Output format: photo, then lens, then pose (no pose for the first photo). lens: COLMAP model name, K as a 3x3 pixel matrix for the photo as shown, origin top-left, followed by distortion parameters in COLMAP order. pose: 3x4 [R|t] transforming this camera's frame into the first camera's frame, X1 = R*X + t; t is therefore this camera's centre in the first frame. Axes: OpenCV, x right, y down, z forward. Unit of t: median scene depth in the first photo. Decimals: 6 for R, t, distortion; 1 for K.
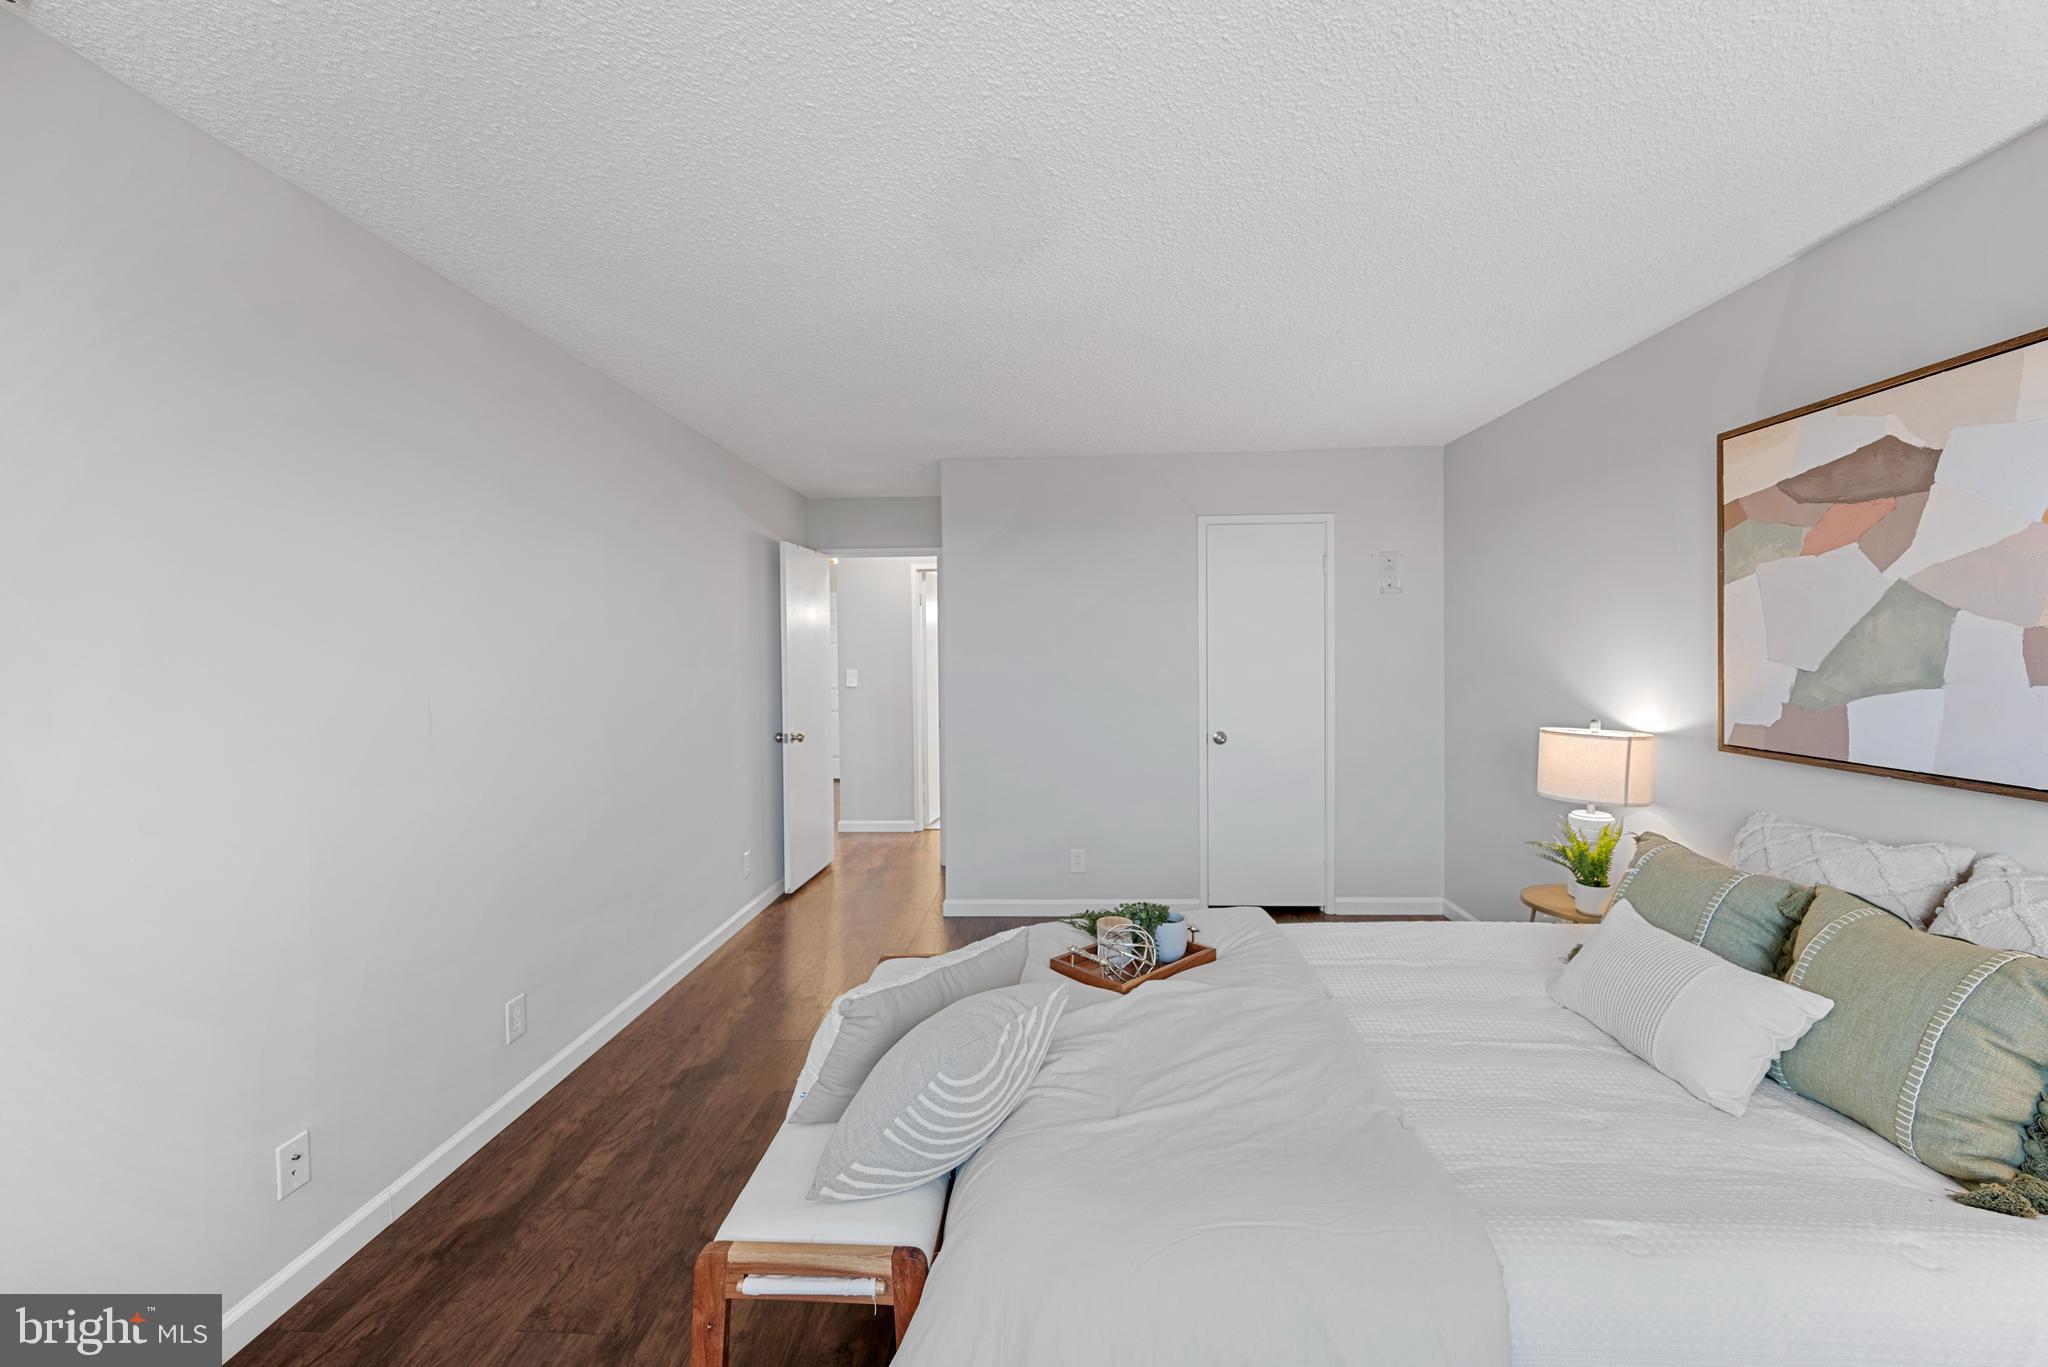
lens RADIAL K [[823.6, 0, 1026.2], [0, 823.6, 666.7], [0, 0, 1]] dist [-0.000268, -0.000018]
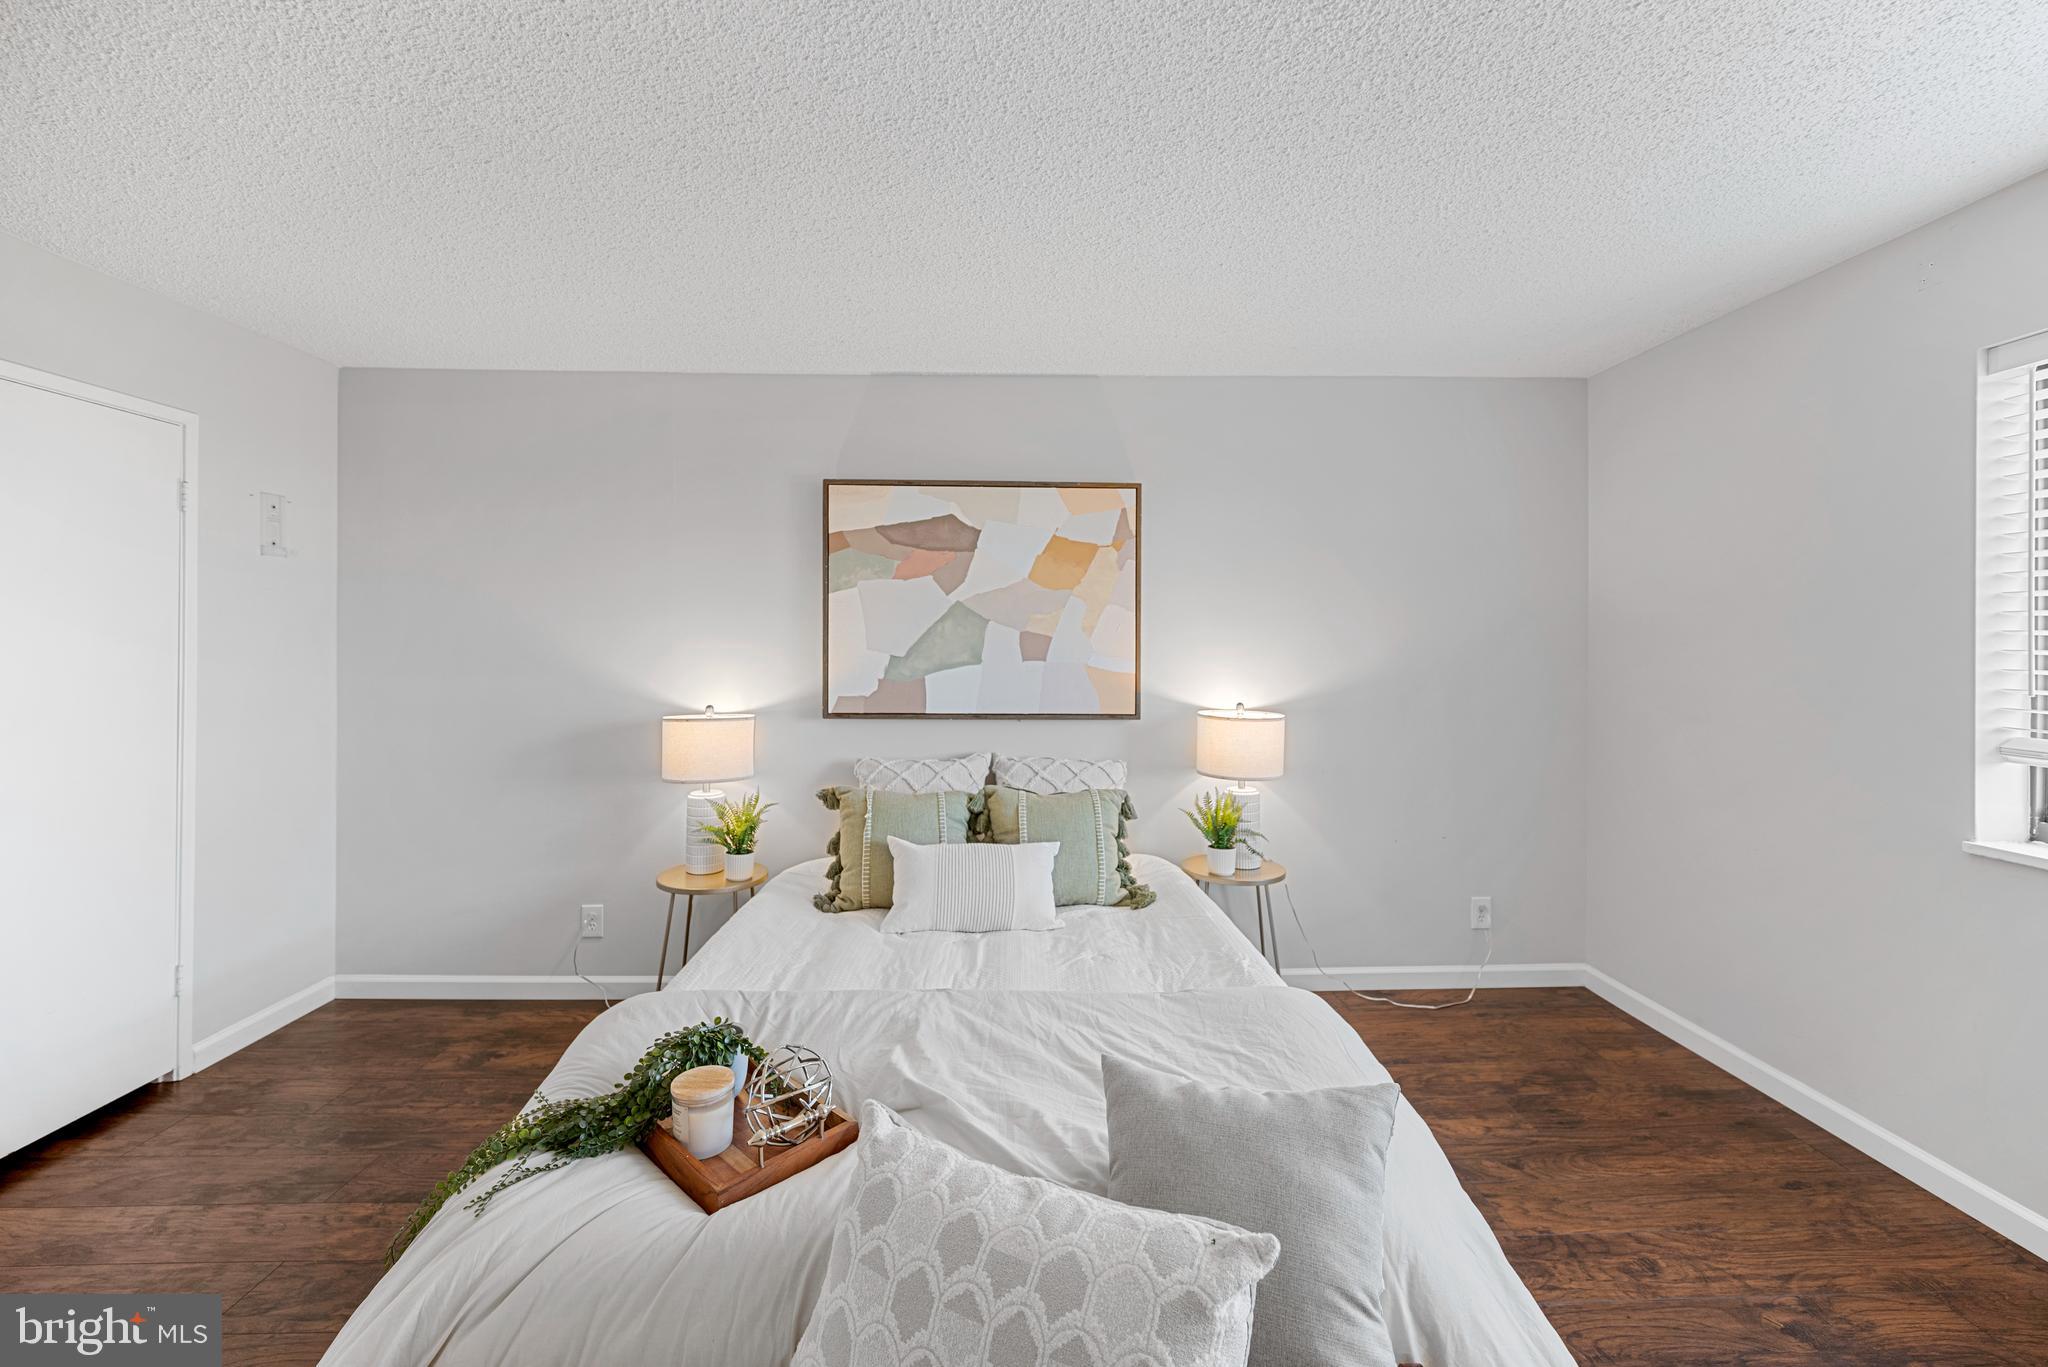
lens RADIAL K [[823.6, 0, 1018.8], [0, 823.6, 638.7], [0, 0, 1]] dist [-0.000268, -0.000018]
pose [[-0.062992, 0.019503, 0.997823, -0.564039], [0.015162, 0.999712, -0.018583, 0.004237], [-0.997899, 0.013959, -0.063269, 0.882422]]
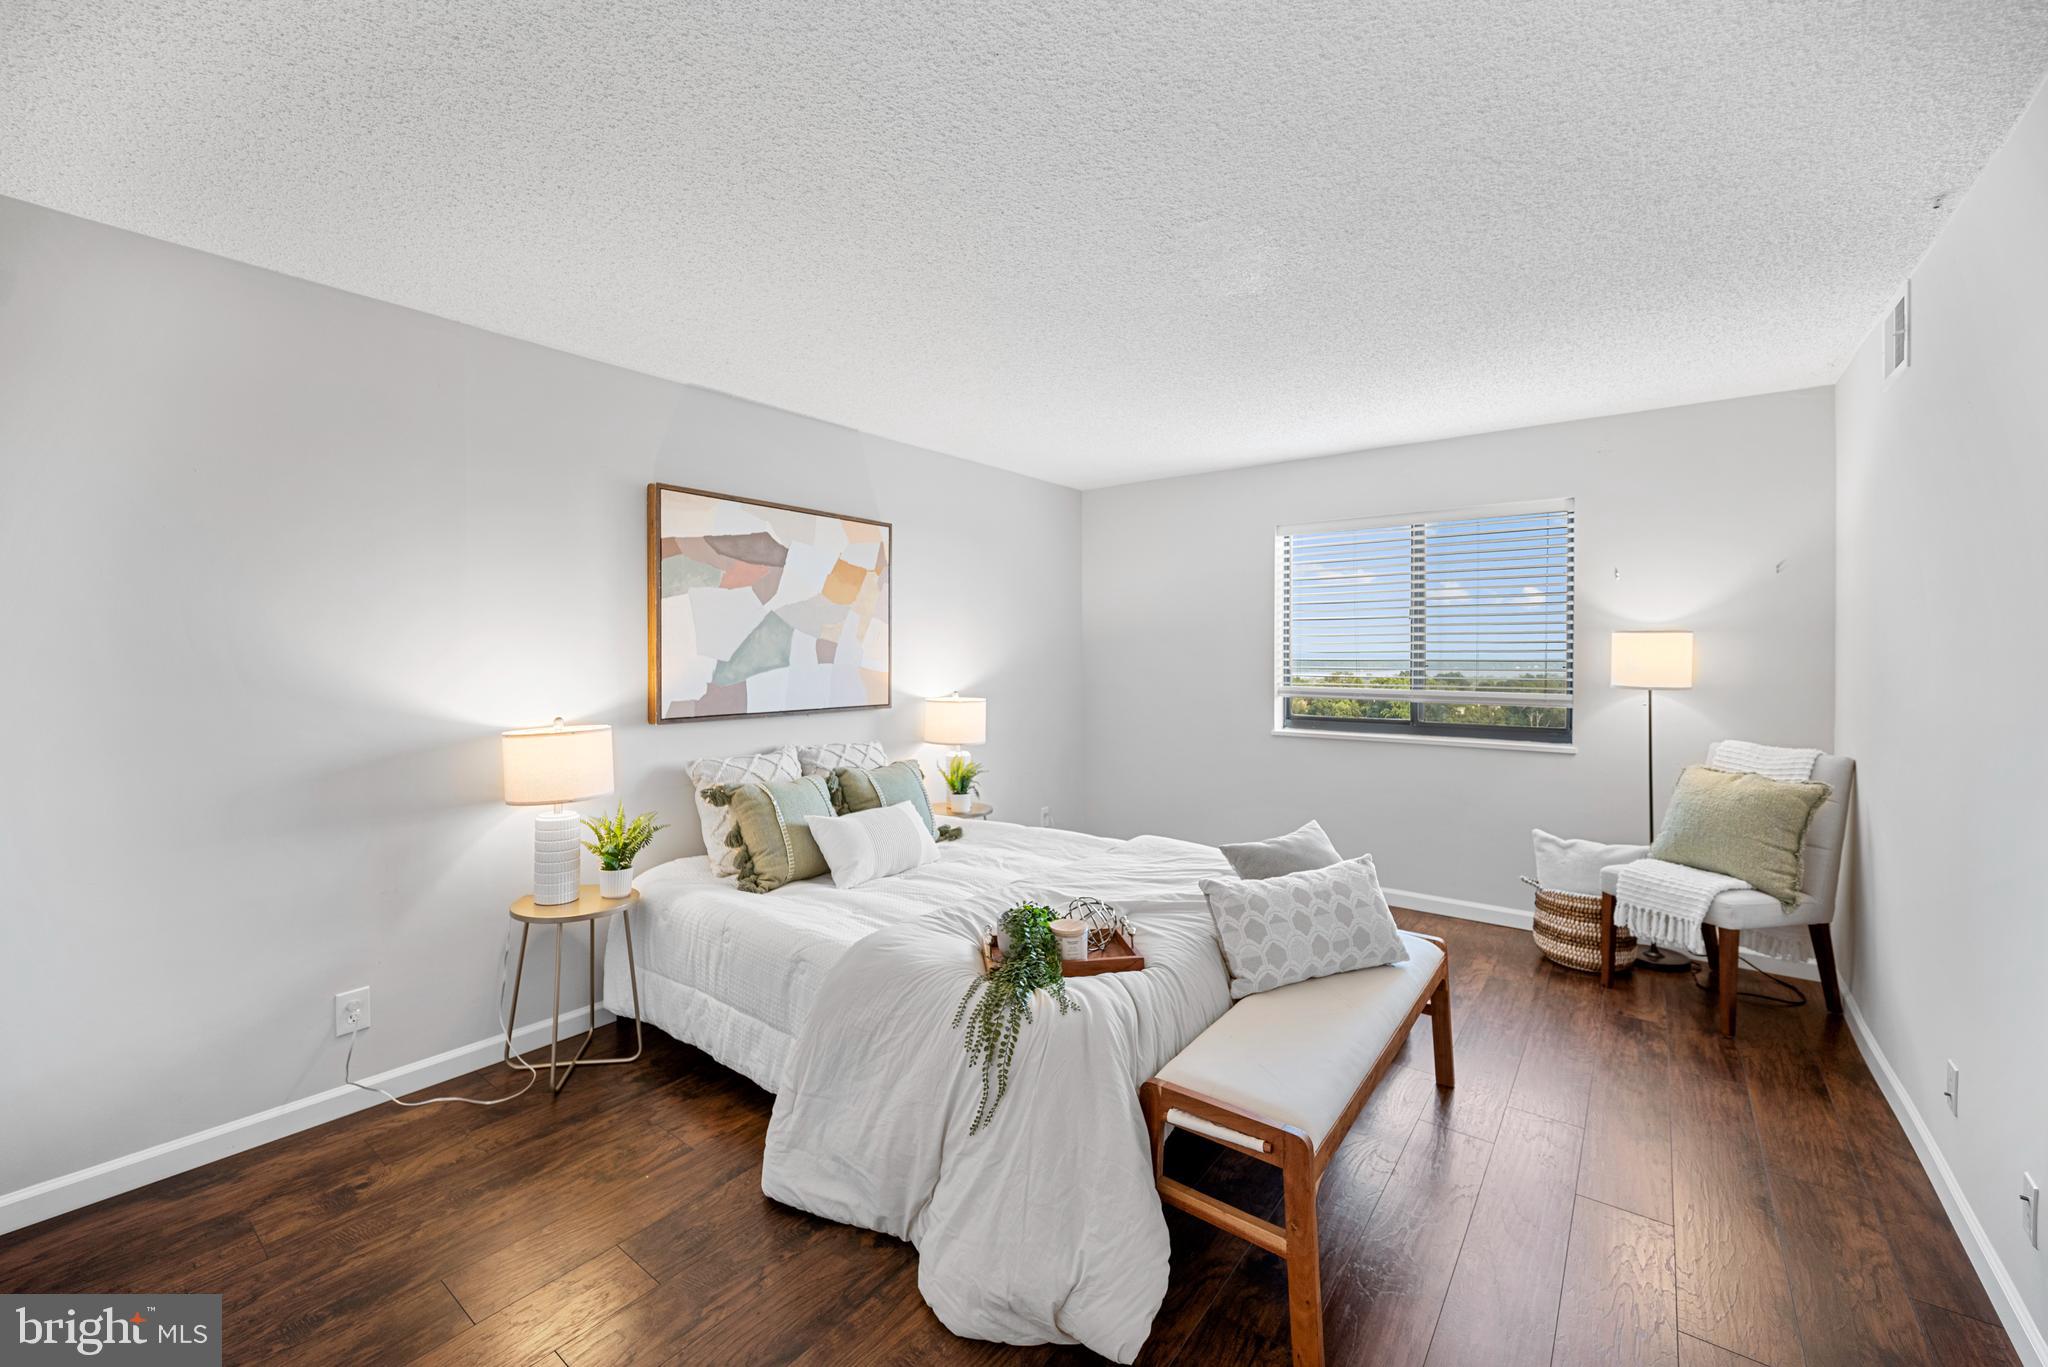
lens RADIAL K [[823.6, 0, 1012.8], [0, 823.6, 652.3], [0, 0, 1]] dist [-0.000268, -0.000018]
pose [[-0.808319, 0.017294, 0.588491, -0.436840], [0.024867, 0.999679, 0.004778, -0.005405], [-0.588219, 0.018496, -0.808490, 1.970339]]
